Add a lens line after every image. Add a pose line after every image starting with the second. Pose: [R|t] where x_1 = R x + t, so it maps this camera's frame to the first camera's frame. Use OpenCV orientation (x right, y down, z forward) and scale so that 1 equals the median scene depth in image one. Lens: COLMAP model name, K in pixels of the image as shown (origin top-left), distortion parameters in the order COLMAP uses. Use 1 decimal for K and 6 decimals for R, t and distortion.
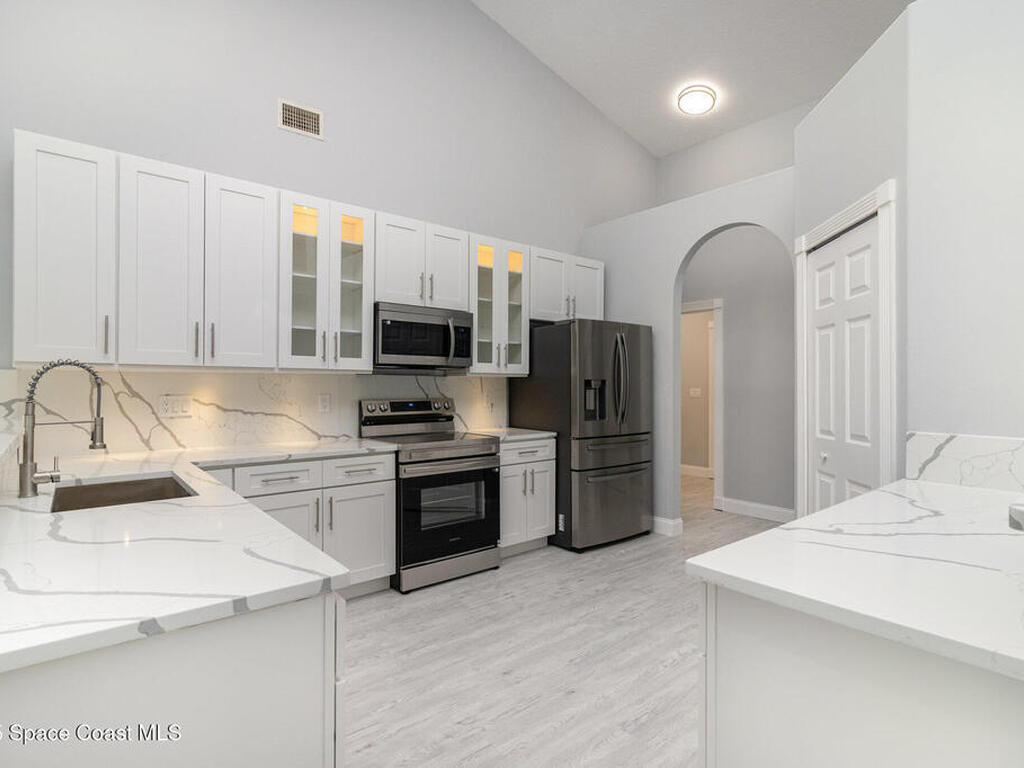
lens RADIAL K [[542.0, 0, 510.2], [0, 542.0, 384.7], [0, 0, 1]] dist [0.003053, 0.000609]
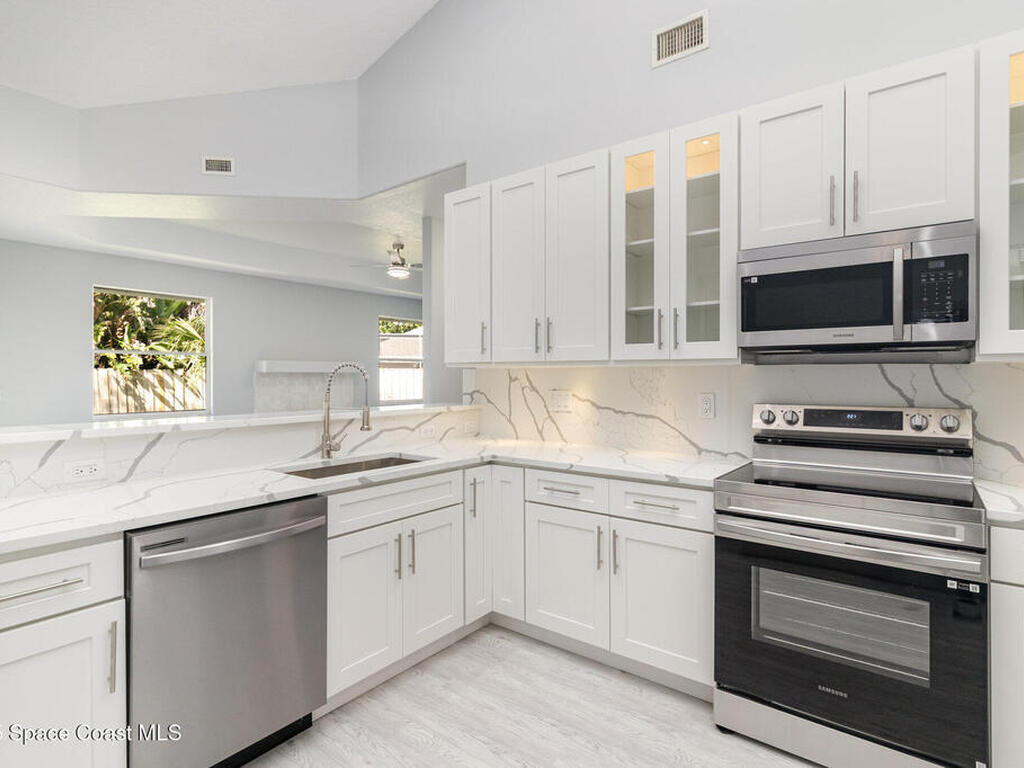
lens RADIAL K [[542.0, 0, 513.7], [0, 542.0, 376.4], [0, 0, 1]] dist [0.003053, 0.000609]
pose [[0.219815, -0.003084, -0.975537, 0.354532], [0.000974, 0.999995, -0.002942, -0.003677], [0.975541, -0.000303, 0.219816, 0.663703]]
